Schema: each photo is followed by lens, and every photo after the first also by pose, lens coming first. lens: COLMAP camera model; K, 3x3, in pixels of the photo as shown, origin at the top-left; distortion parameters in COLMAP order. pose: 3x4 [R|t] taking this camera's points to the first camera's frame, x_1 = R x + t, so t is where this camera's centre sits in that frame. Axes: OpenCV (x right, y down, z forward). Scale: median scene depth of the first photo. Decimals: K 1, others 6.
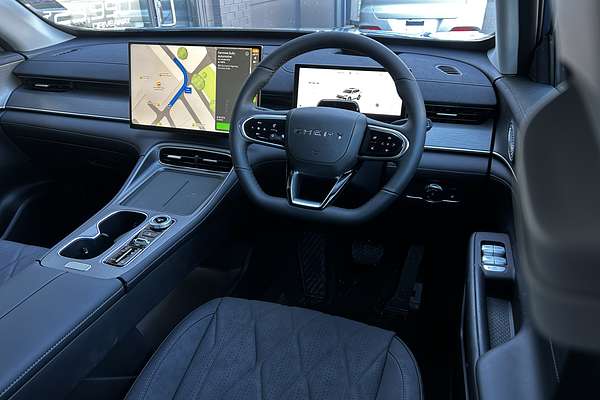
lens RADIAL K [[411.7, 0, 301.1], [0, 411.7, 173.4], [0, 0, 1]] dist [-0.000315, -0.032853]
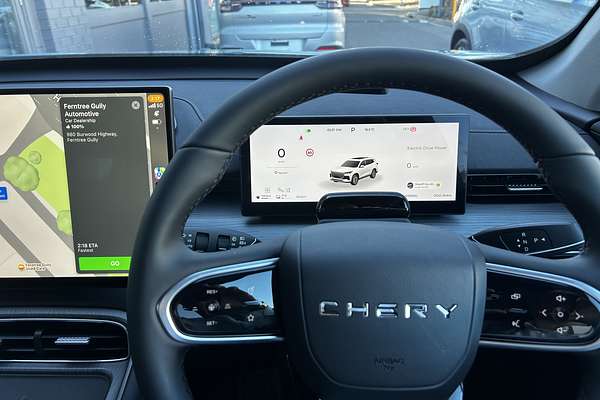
lens RADIAL K [[411.7, 0, 301.1], [0, 411.7, 173.4], [0, 0, 1]] dist [-0.000315, -0.032853]
pose [[0.940972, -0.120277, 0.316396, -0.106252], [0.135684, 0.990383, -0.027040, -0.169611], [-0.310101, 0.068374, 0.948242, 0.489719]]
